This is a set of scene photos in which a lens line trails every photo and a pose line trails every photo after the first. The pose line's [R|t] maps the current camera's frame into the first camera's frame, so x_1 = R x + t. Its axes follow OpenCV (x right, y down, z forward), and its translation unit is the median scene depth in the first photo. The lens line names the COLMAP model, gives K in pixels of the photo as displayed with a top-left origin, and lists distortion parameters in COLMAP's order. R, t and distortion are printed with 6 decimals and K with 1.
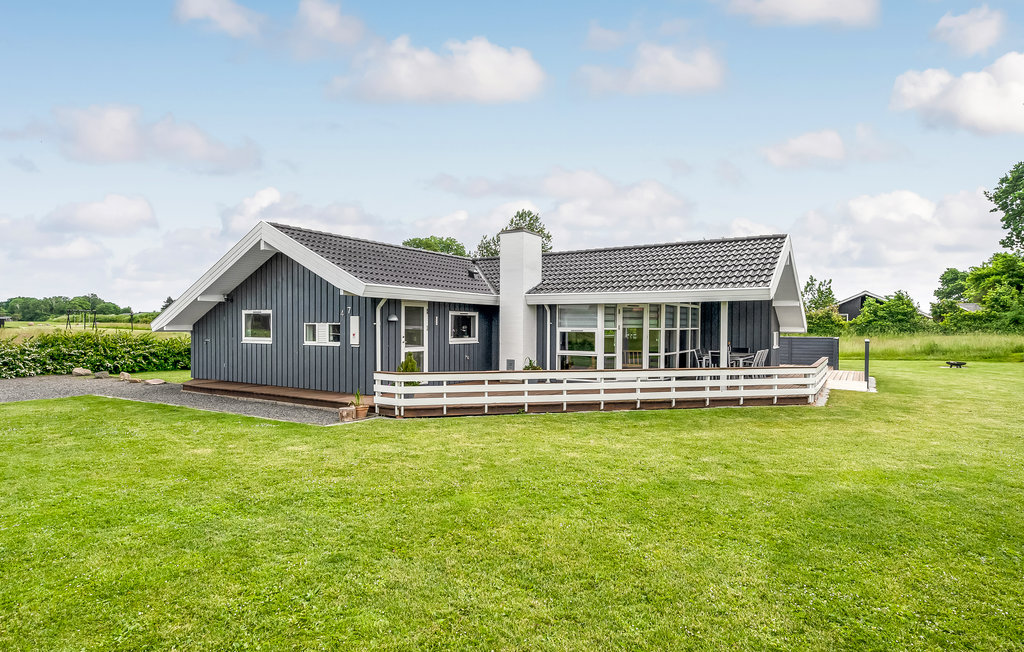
lens RADIAL K [[496.2, 0, 512.0], [0, 496.2, 326.0], [0, 0, 1]] dist [0.015432, -0.000078]
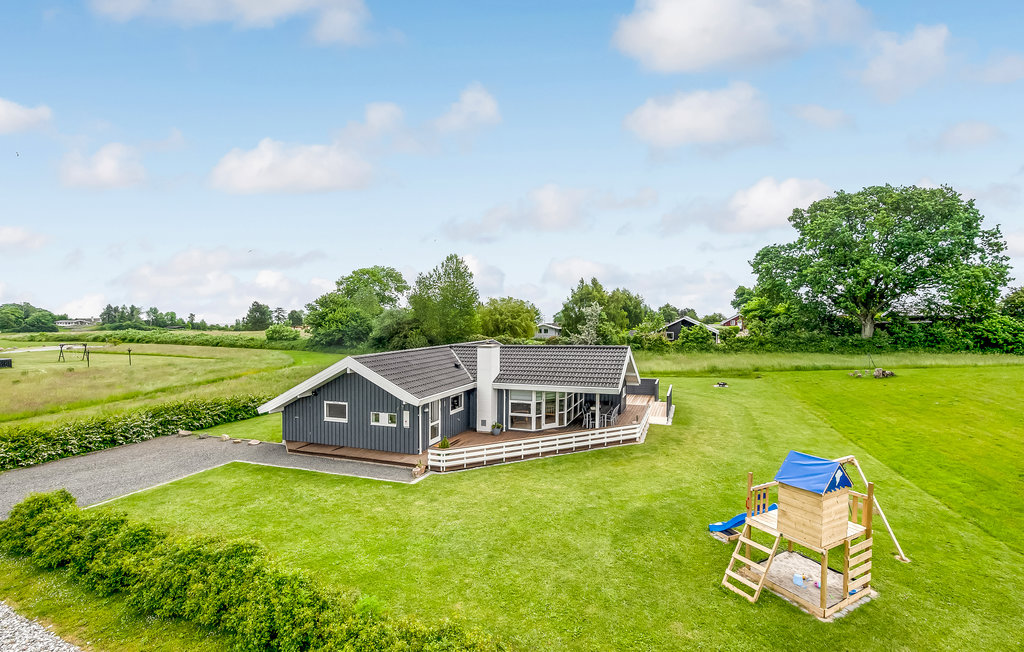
lens RADIAL K [[412.5, 0, 512.0], [0, 412.5, 326.0], [0, 0, 1]] dist [0.000512, -0.000252]
pose [[0.979373, -0.006287, 0.201961, -0.210470], [0.002261, 0.999794, 0.020158, -0.313985], [-0.202047, -0.019286, 0.979186, -0.473205]]
